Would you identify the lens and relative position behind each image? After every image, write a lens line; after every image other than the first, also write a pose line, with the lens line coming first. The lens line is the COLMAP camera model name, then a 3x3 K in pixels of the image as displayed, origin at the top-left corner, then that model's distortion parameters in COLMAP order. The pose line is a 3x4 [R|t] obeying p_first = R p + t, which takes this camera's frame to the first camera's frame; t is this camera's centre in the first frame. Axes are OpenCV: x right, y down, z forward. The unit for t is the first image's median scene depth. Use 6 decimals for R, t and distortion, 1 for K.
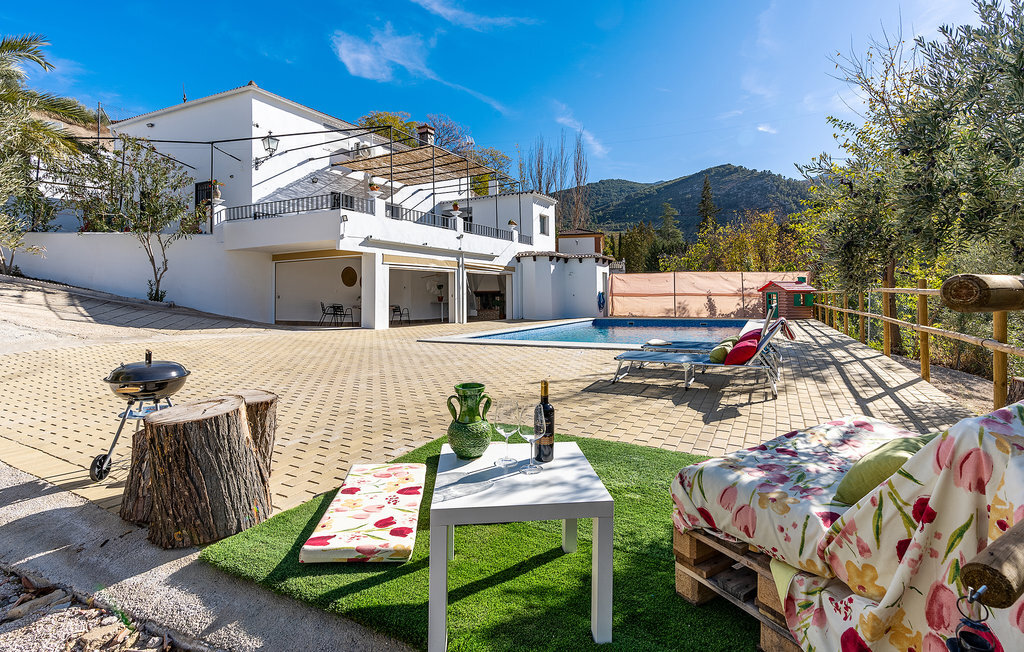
lens RADIAL K [[480.9, 0, 509.4], [0, 480.9, 310.5], [0, 0, 1]] dist [0.000507, 0.000262]
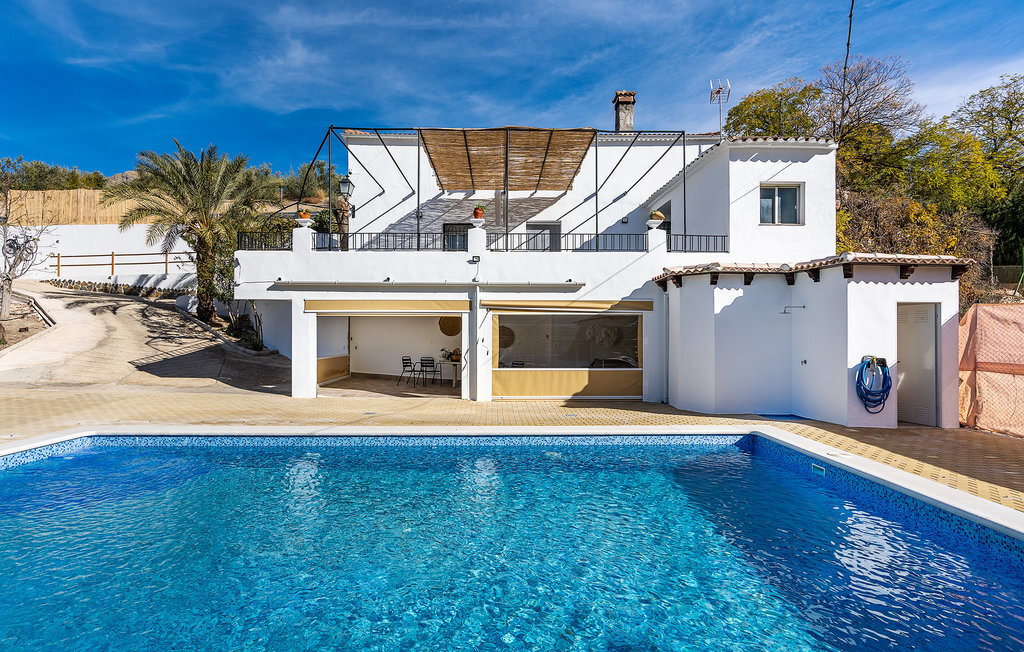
lens RADIAL K [[496.2, 0, 460.6], [0, 496.2, 343.7], [0, 0, 1]] dist [-0.002832, -0.000524]
pose [[0.484141, 0.024235, -0.874654, 0.364340], [-0.037302, 0.999279, 0.007041, -0.040186], [0.874194, 0.029217, 0.484696, 0.549784]]
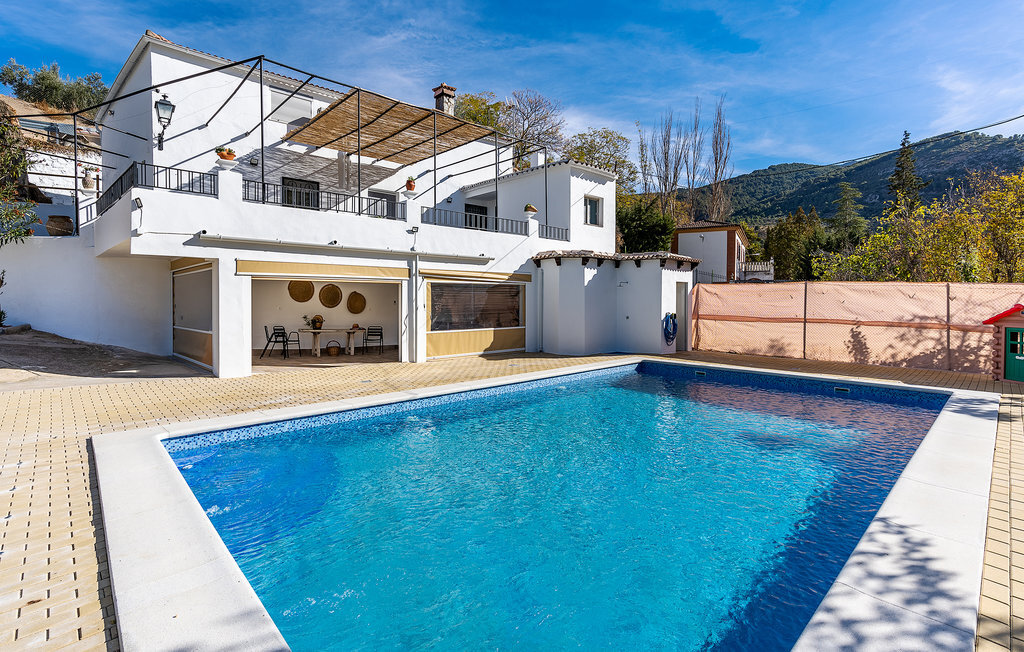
lens RADIAL K [[493.3, 0, 495.0], [0, 493.3, 324.8], [0, 0, 1]] dist [-0.004775, -0.000105]
pose [[0.949290, 0.028108, -0.313143, 0.174883], [-0.020997, 0.999440, 0.026061, -0.036162], [0.313700, -0.018164, 0.949348, 0.322281]]
